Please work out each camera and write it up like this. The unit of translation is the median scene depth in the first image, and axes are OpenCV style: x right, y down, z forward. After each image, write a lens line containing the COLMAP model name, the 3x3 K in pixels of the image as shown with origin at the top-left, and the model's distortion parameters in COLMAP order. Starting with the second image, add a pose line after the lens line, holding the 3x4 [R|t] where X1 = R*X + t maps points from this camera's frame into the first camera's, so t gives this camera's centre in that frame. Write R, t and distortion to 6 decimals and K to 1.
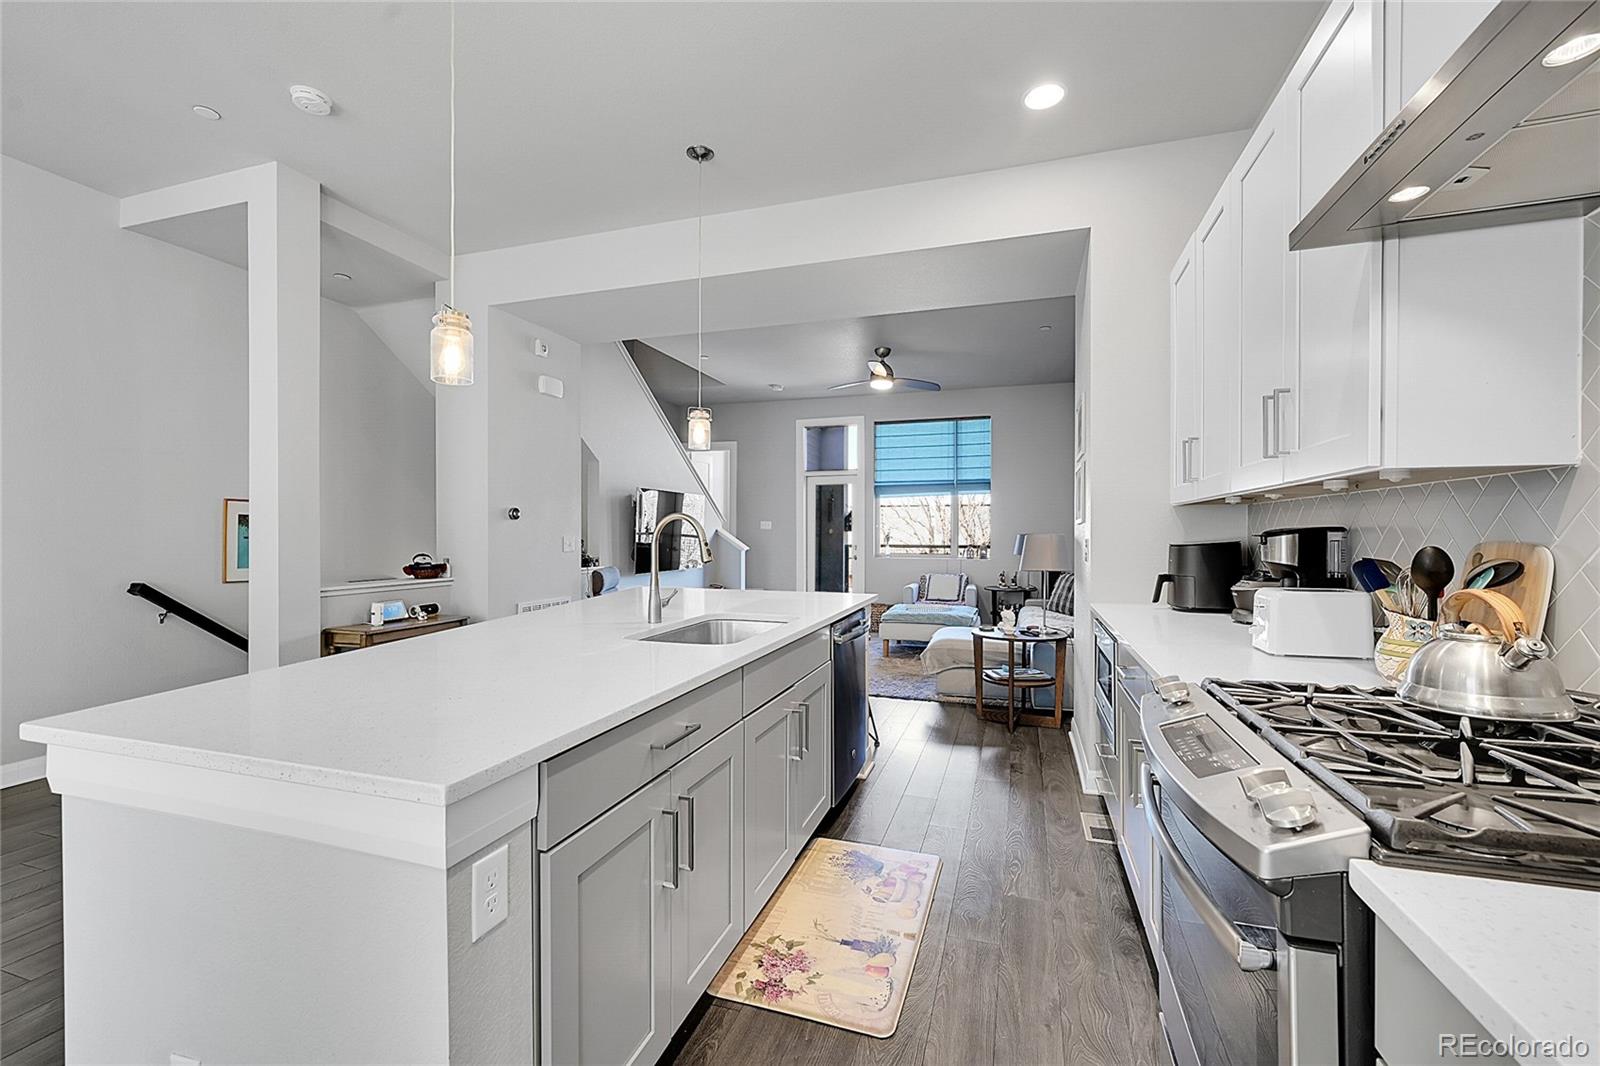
lens RADIAL K [[672.3, 0, 804.1], [0, 672.3, 536.6], [0, 0, 1]] dist [-0.000220, 0.000093]
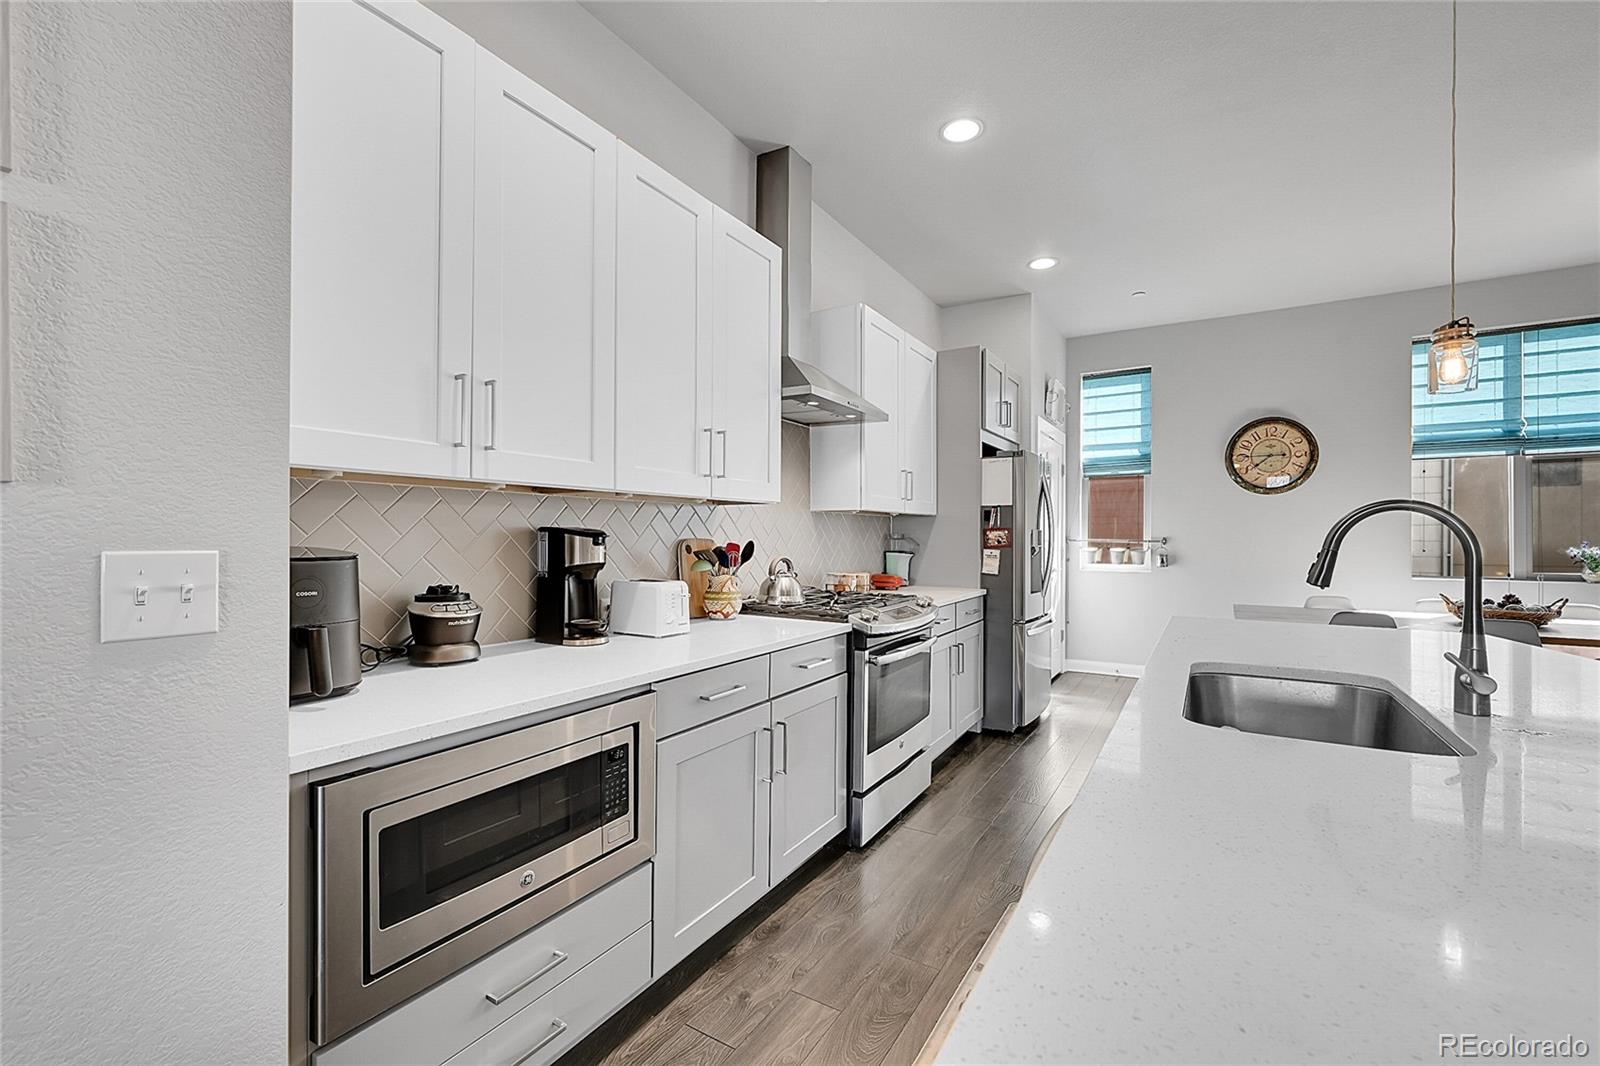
lens RADIAL K [[672.3, 0, 803.4], [0, 672.3, 534.9], [0, 0, 1]] dist [-0.000220, 0.000093]
pose [[-0.972352, -0.004600, 0.233475, 0.087776], [-0.003562, 0.999982, 0.004868, -0.004272], [-0.233493, 0.003902, -0.972351, 0.931727]]
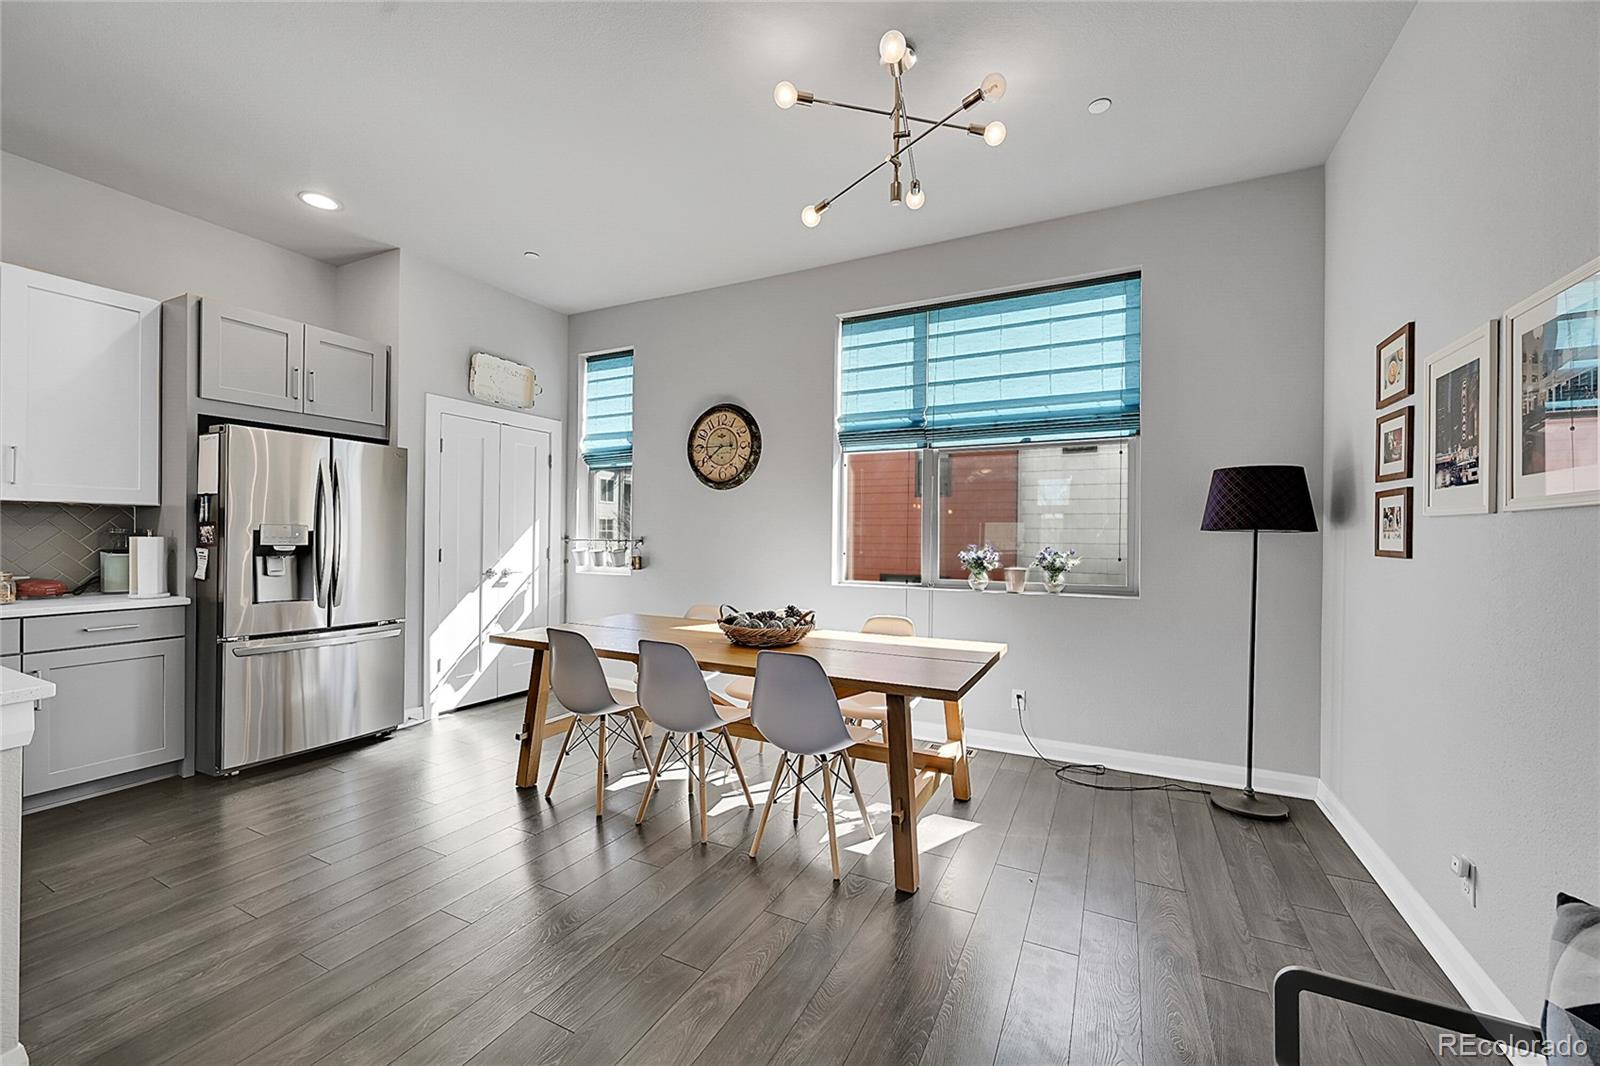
lens RADIAL K [[632.0, 0, 803.0], [0, 632.0, 536.2], [0, 0, 1]] dist [-0.002642, 0.000215]
pose [[-0.988743, -0.012914, 0.149064, -0.752498], [-0.012207, 0.999909, 0.005661, -0.006601], [-0.149124, 0.003777, -0.988811, 0.539893]]
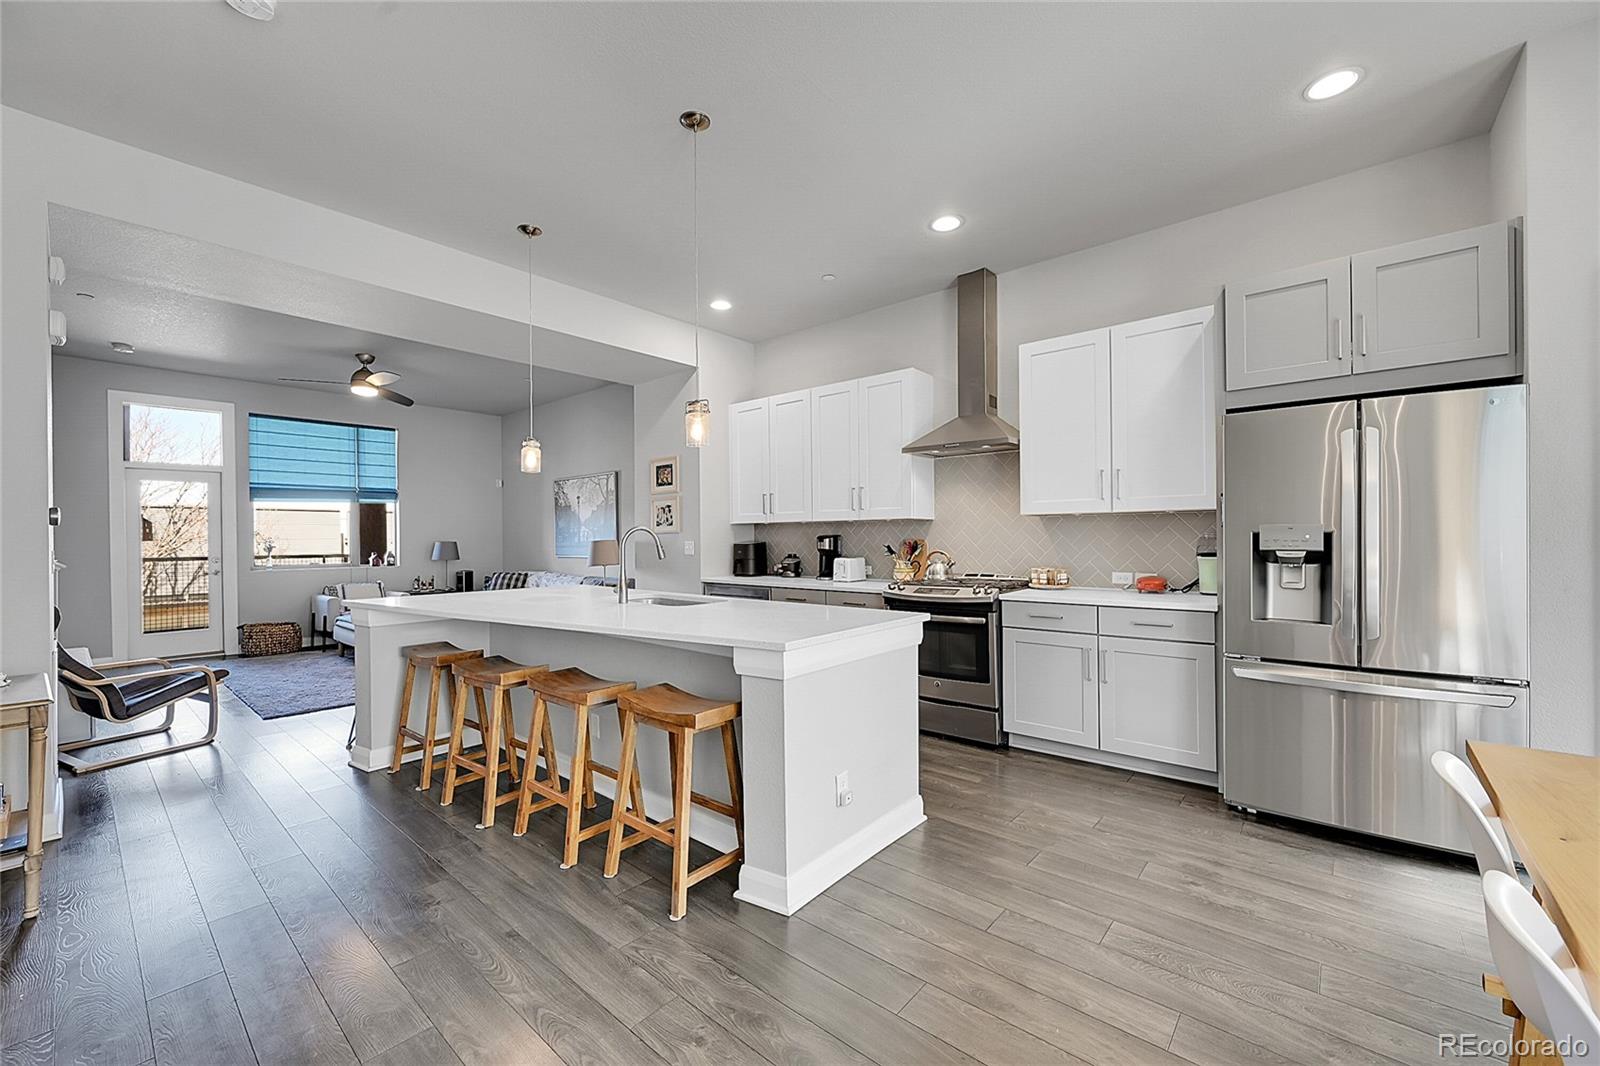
lens RADIAL K [[632.0, 0, 803.7], [0, 632.0, 538.7], [0, 0, 1]] dist [-0.002642, 0.000215]
pose [[0.382755, -0.007056, 0.923823, -0.757033], [0.014250, 0.999897, 0.001733, -0.002734], [-0.923740, 0.012501, 0.382817, 0.078096]]
